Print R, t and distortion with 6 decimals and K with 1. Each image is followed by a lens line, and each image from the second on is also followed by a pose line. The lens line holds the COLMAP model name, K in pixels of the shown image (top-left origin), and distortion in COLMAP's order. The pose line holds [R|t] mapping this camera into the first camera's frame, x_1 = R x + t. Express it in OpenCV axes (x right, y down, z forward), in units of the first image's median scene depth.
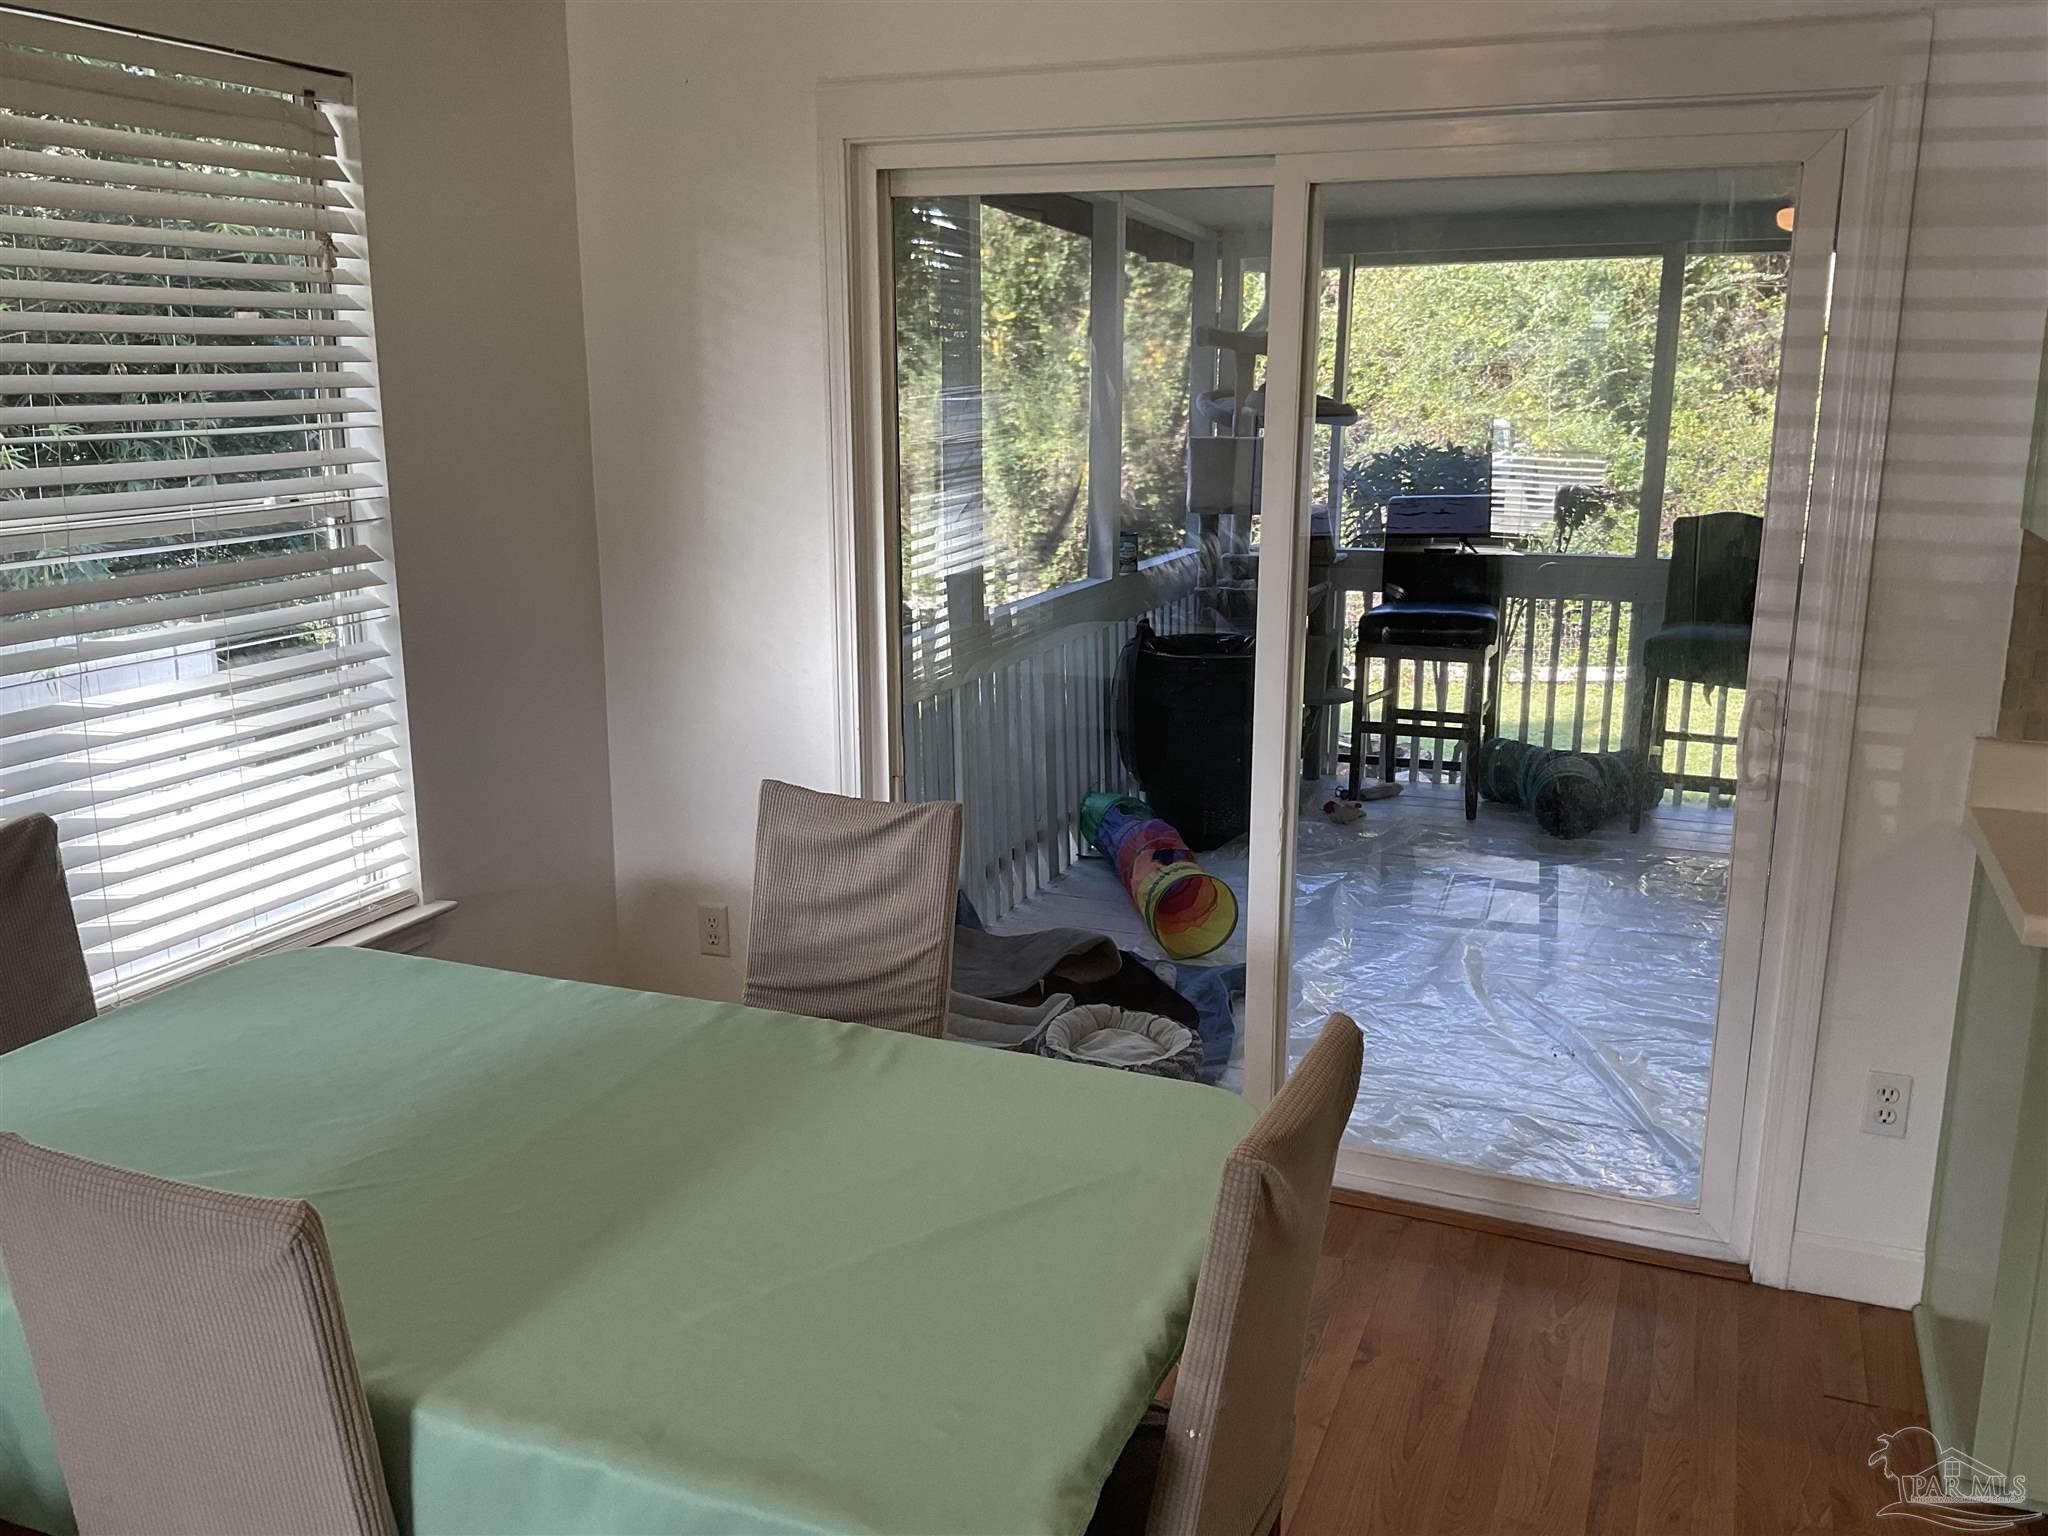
lens RADIAL K [[1716.4, 0, 1031.5], [0, 1716.4, 763.1], [0, 0, 1]] dist [0.146599, -0.296027]
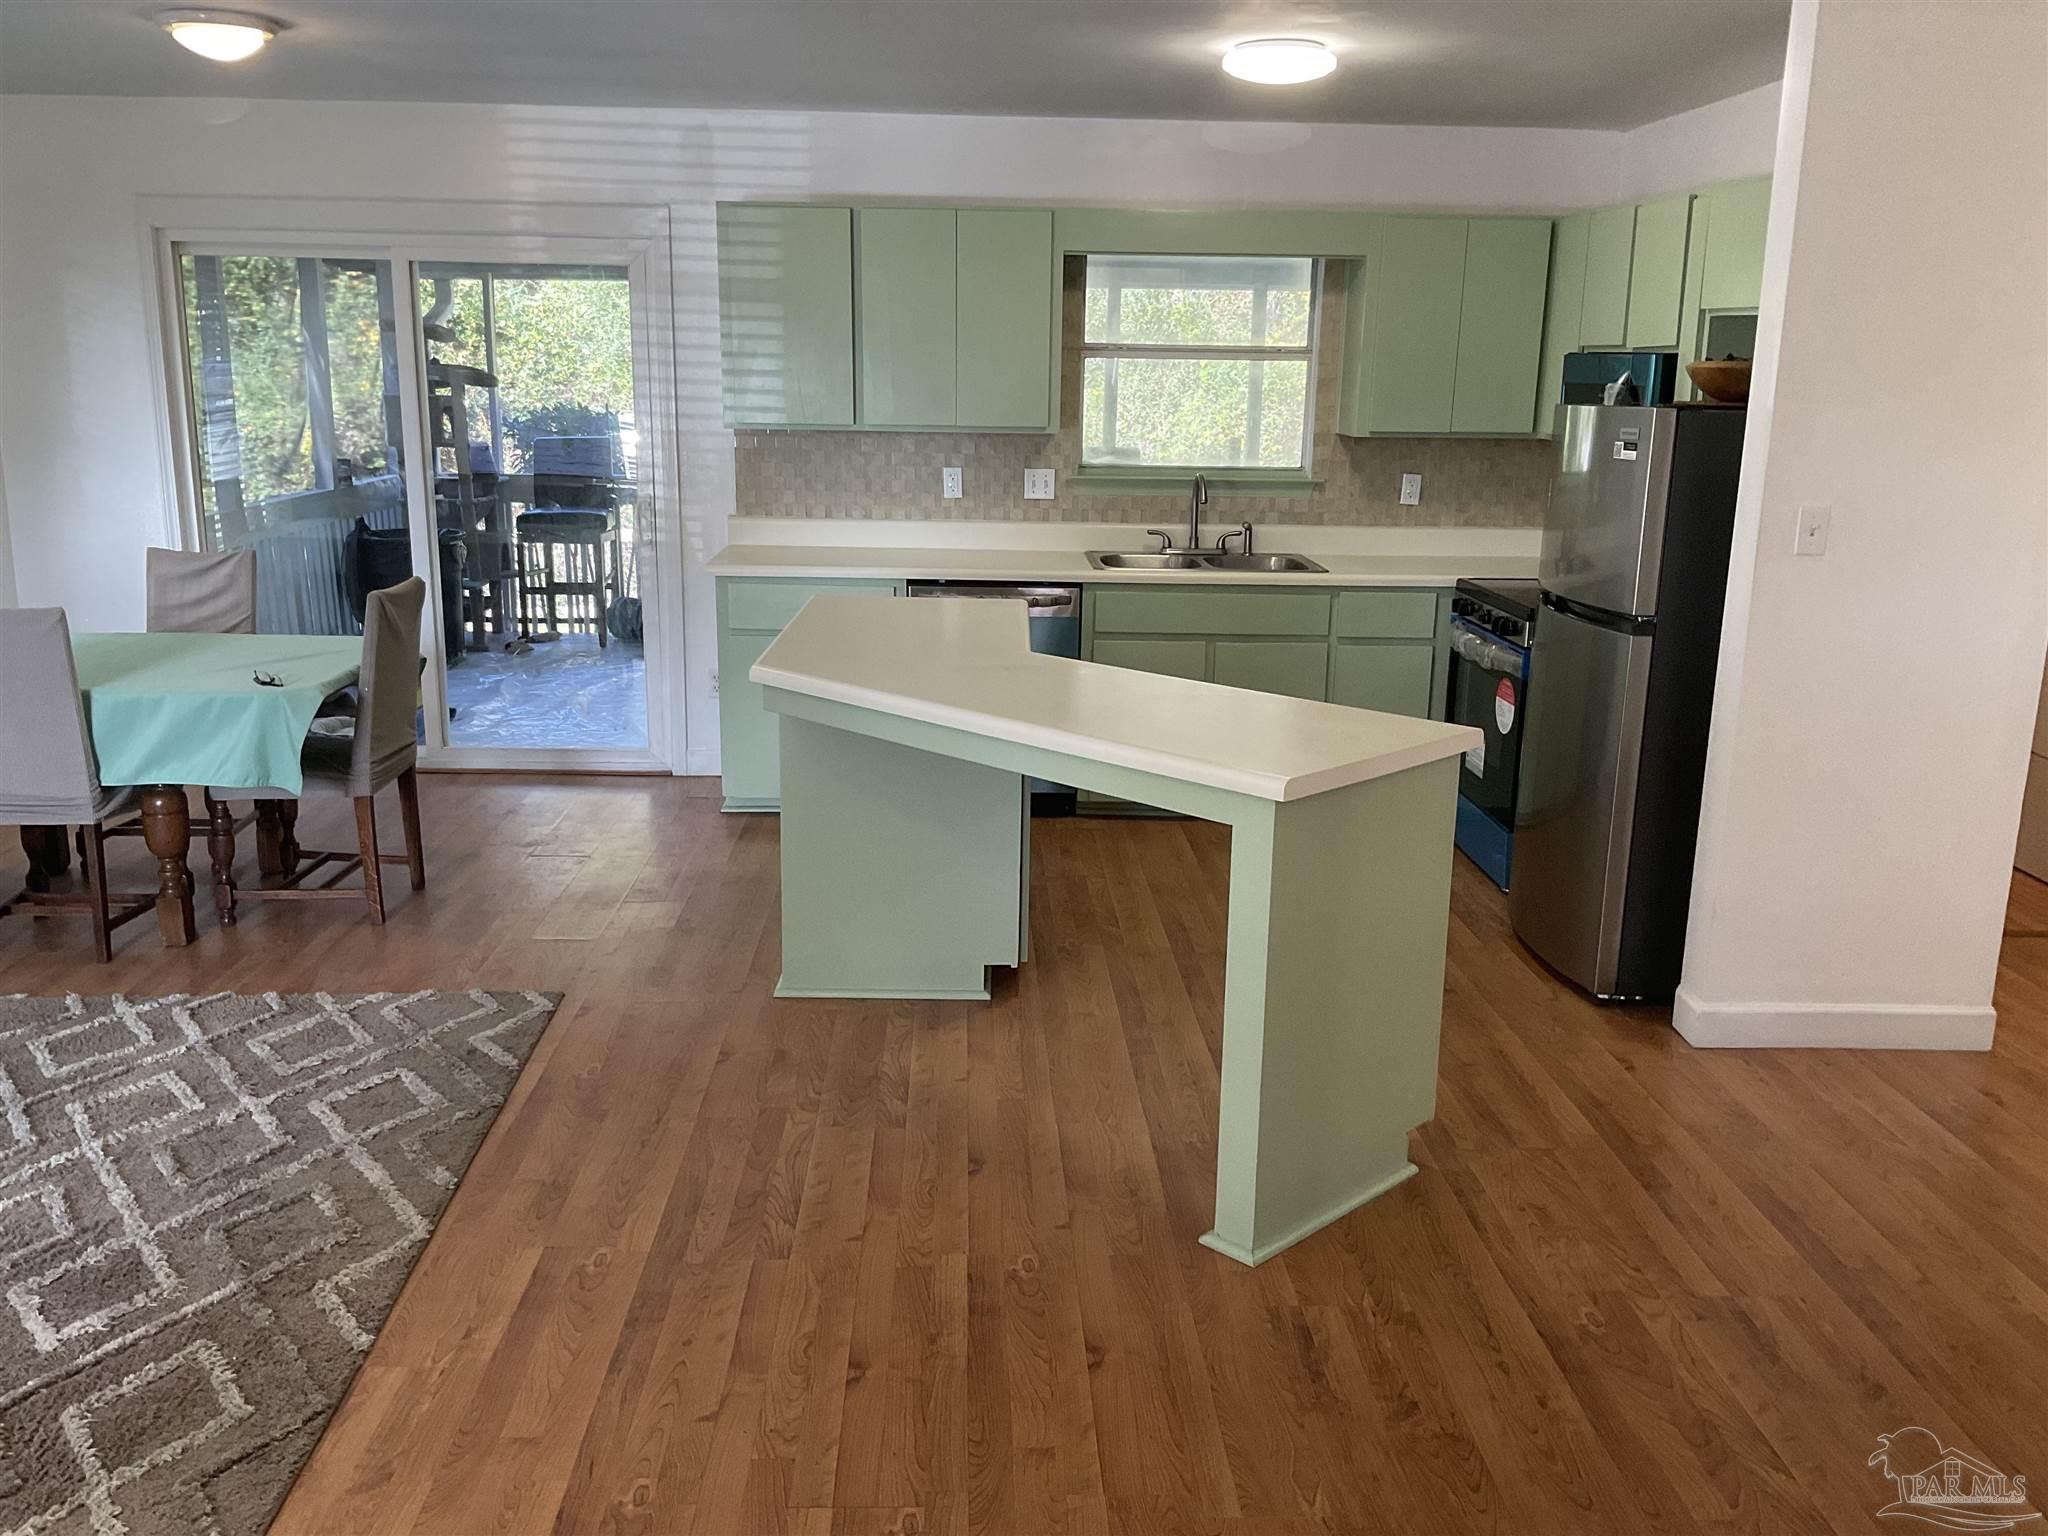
lens RADIAL K [[1716.4, 0, 1031.5], [0, 1716.4, 763.1], [0, 0, 1]] dist [0.146599, -0.296027]
pose [[0.914844, -0.083092, 0.395166, -0.014884], [0.079242, 0.996514, 0.026087, 0.120591], [-0.395956, 0.007449, 0.918239, -0.542267]]
